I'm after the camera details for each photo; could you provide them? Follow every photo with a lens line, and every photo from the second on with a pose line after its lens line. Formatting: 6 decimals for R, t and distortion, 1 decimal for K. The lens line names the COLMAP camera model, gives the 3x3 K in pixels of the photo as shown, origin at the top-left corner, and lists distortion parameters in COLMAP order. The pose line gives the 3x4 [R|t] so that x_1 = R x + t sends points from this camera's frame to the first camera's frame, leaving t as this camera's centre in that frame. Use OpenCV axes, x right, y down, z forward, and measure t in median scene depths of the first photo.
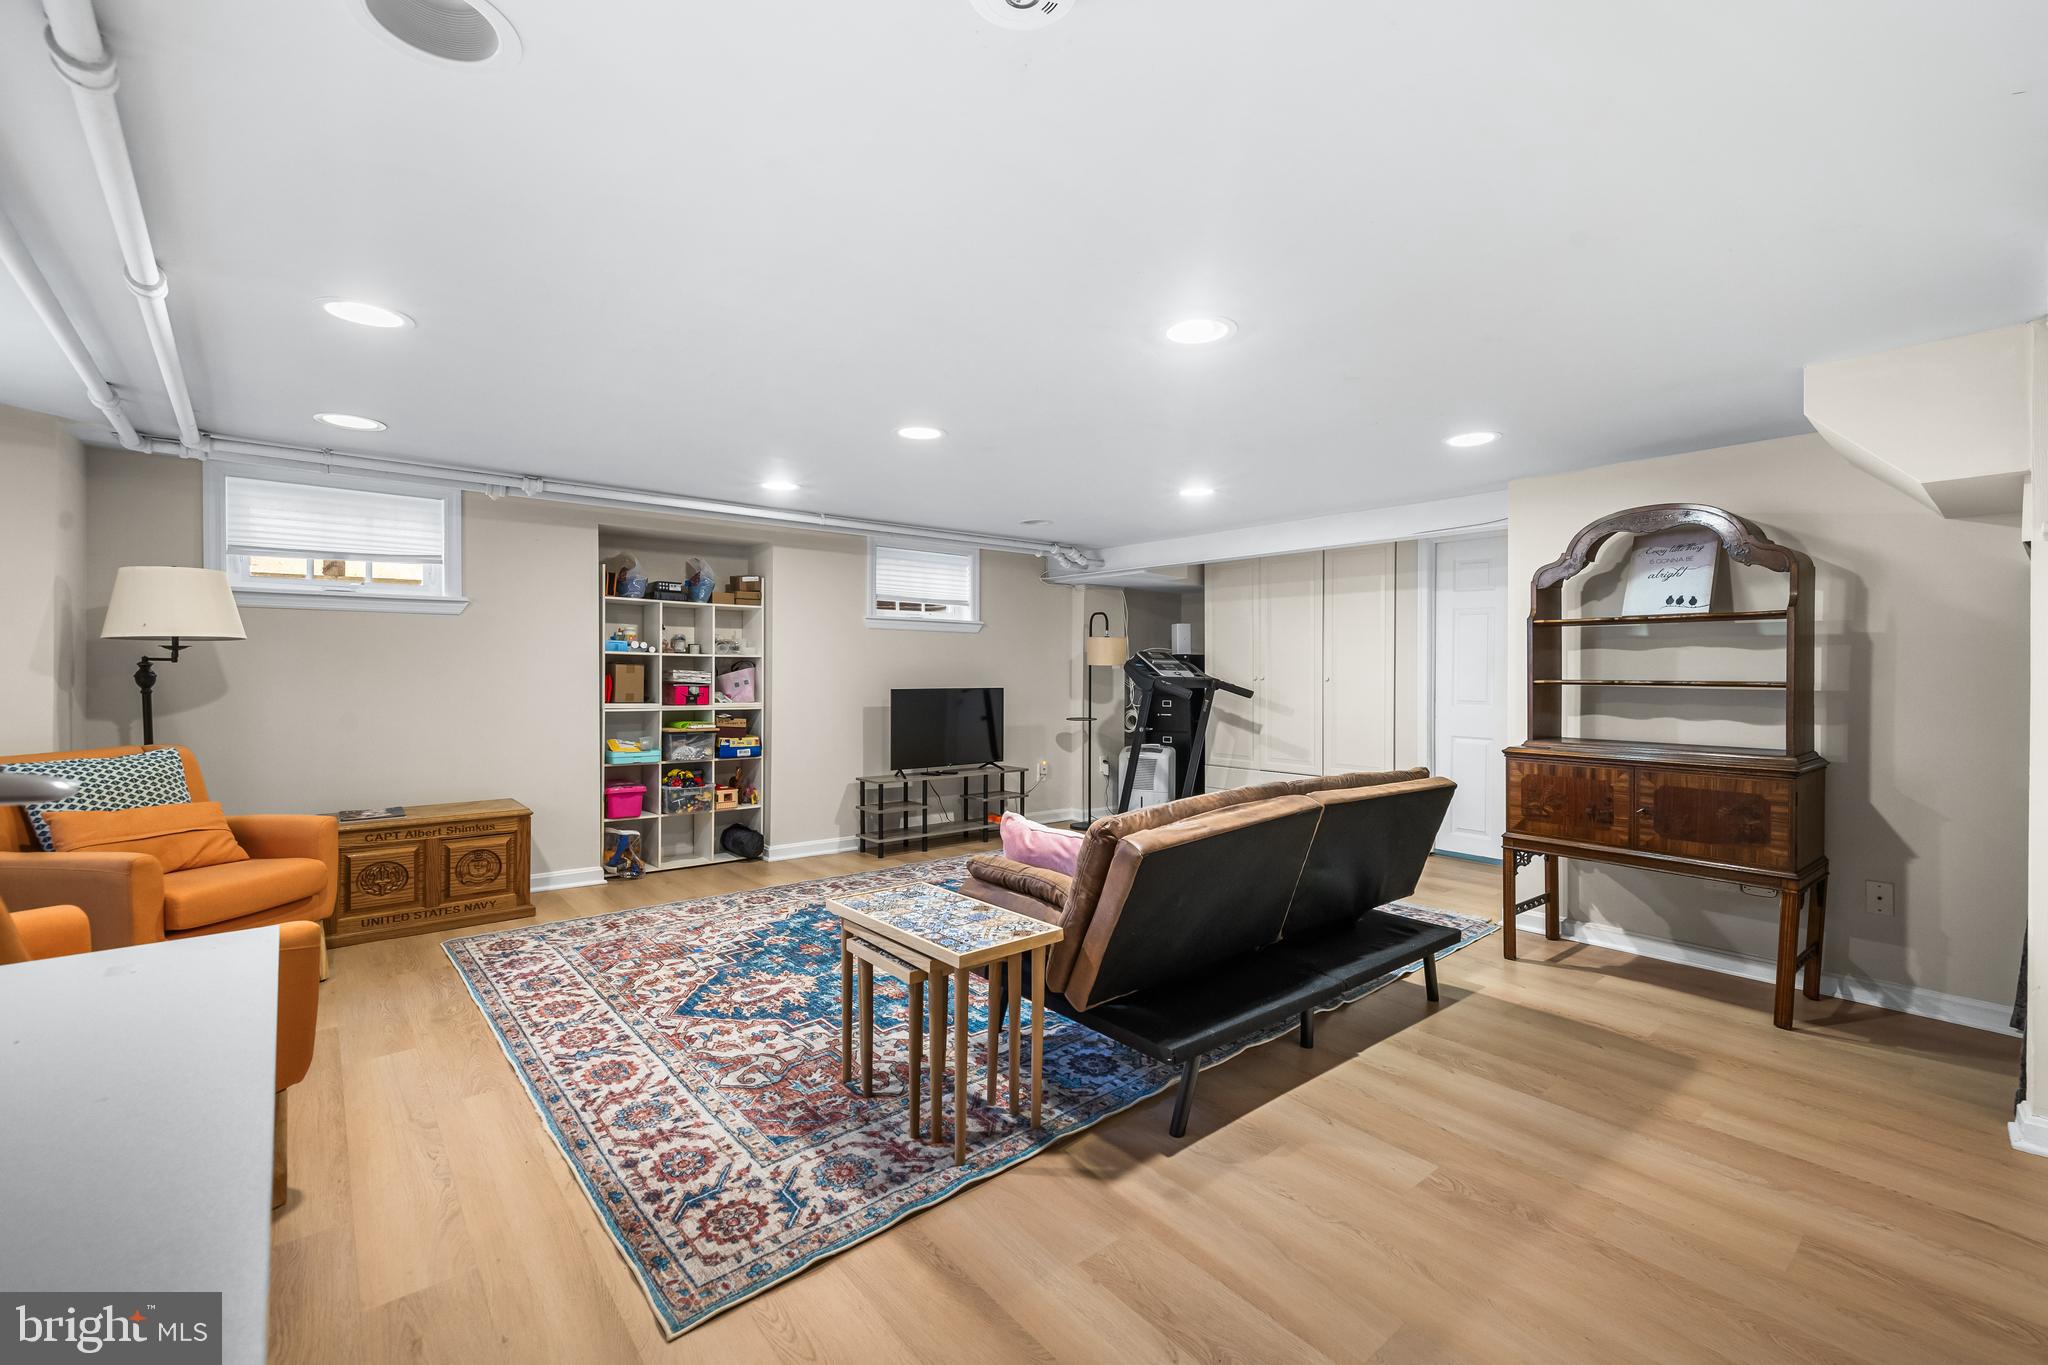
lens RADIAL K [[878.7, 0, 1023.6], [0, 878.7, 674.1], [0, 0, 1]] dist [0.000074, 0.000001]
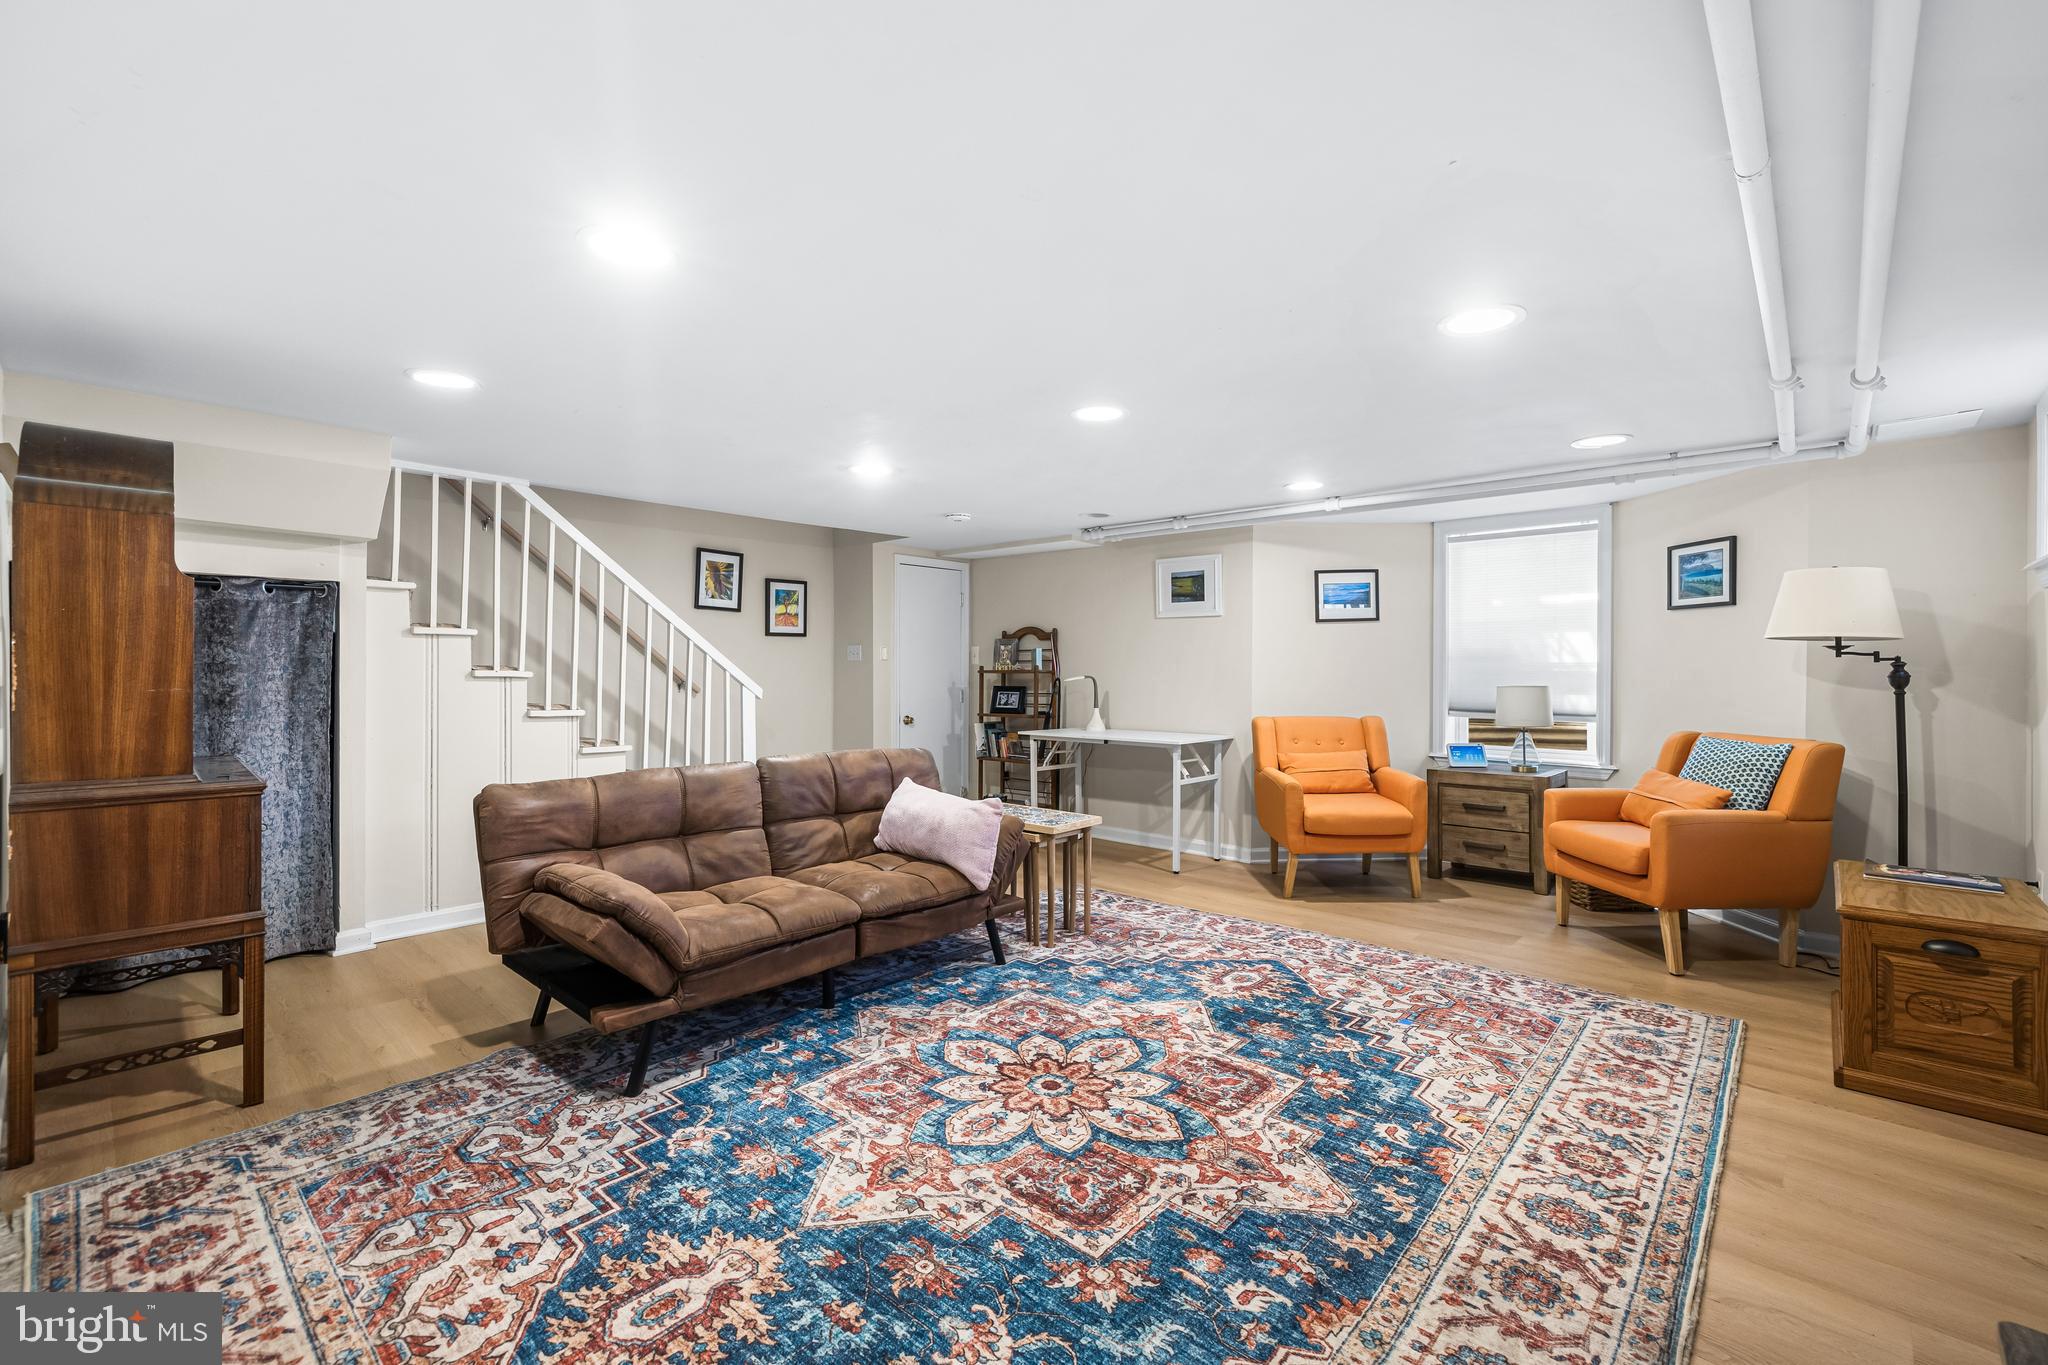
lens RADIAL K [[878.7, 0, 1024.1], [0, 878.7, 669.8], [0, 0, 1]] dist [0.000074, 0.000001]
pose [[-0.992072, -0.004677, -0.125581, 0.076613], [-0.005800, 0.999946, 0.008583, -0.008130], [0.125535, 0.009243, -0.992046, 1.884967]]
